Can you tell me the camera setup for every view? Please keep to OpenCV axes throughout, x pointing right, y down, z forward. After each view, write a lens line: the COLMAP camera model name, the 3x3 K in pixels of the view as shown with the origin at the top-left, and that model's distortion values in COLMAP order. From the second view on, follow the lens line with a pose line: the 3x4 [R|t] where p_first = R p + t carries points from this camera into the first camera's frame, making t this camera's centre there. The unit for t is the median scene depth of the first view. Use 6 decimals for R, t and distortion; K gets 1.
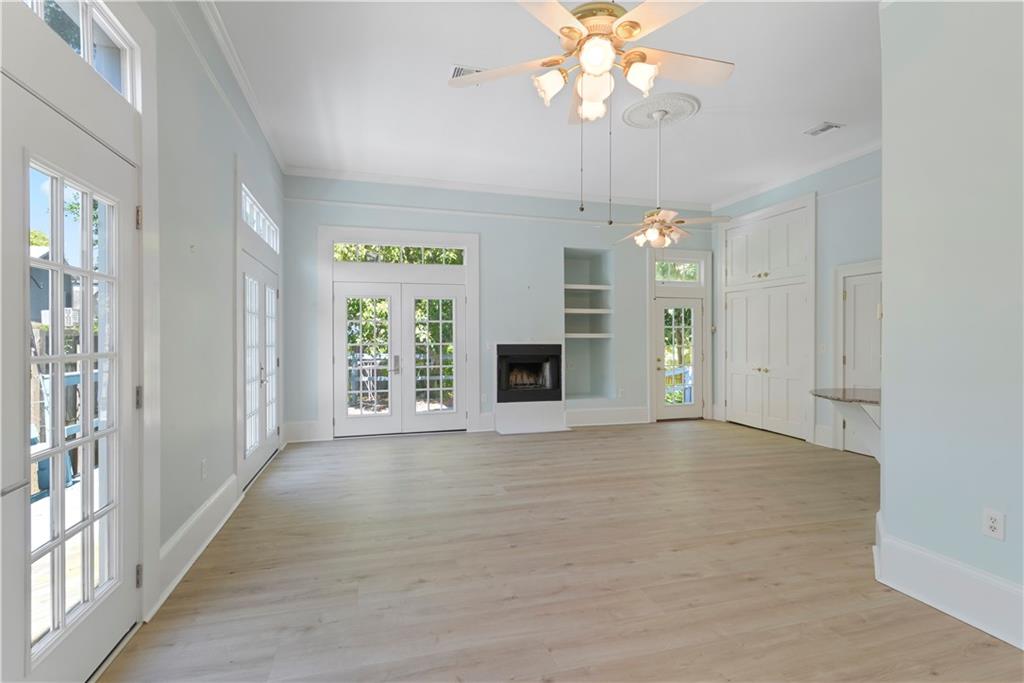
lens RADIAL K [[500.7, 0, 510.6], [0, 500.7, 344.8], [0, 0, 1]] dist [-0.004979, 0.001796]
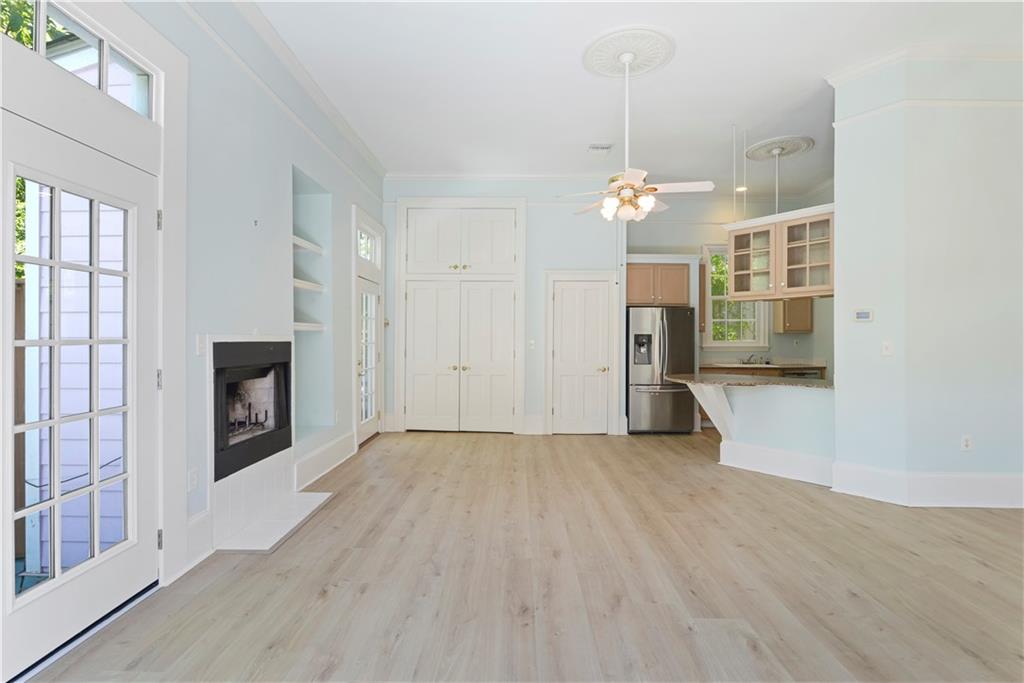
lens RADIAL K [[485.8, 0, 512.8], [0, 485.8, 333.4], [0, 0, 1]] dist [-0.003652, 0.000206]
pose [[0.281286, 0.012124, 0.959547, -0.342294], [0.005501, 0.999883, -0.014246, -0.000858], [-0.959608, 0.009285, 0.281187, 0.645365]]
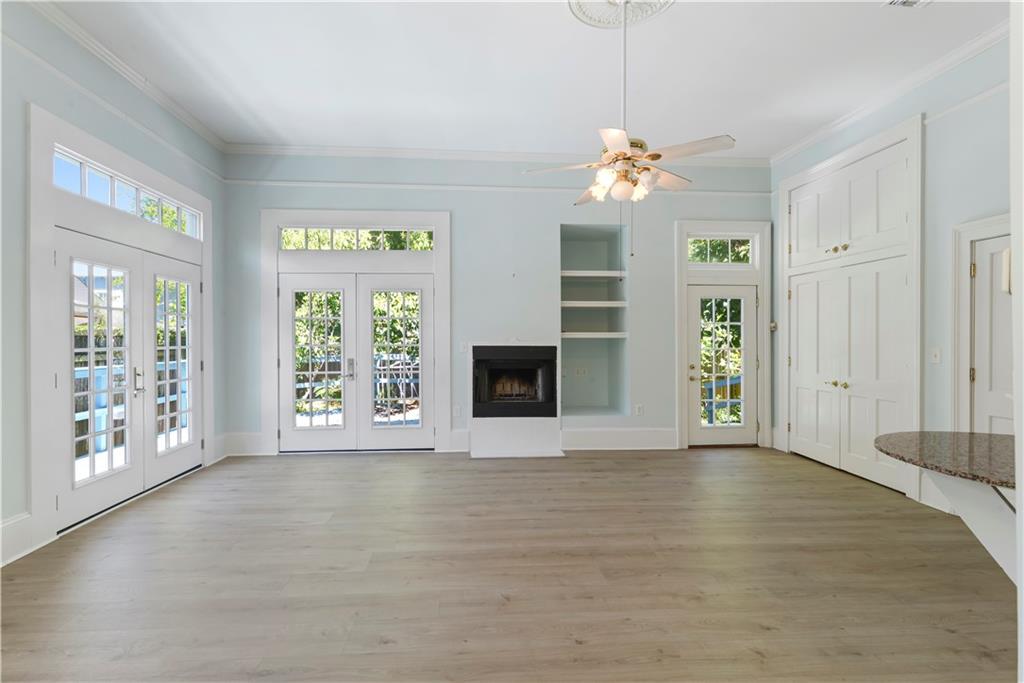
lens RADIAL K [[485.8, 0, 499.6], [0, 485.8, 342.8], [0, 0, 1]] dist [-0.003652, 0.000206]
pose [[0.976284, 0.003426, -0.216464, 0.185821], [-0.003721, 0.999993, -0.000957, -0.005392], [0.216460, 0.001740, 0.976290, 0.235989]]
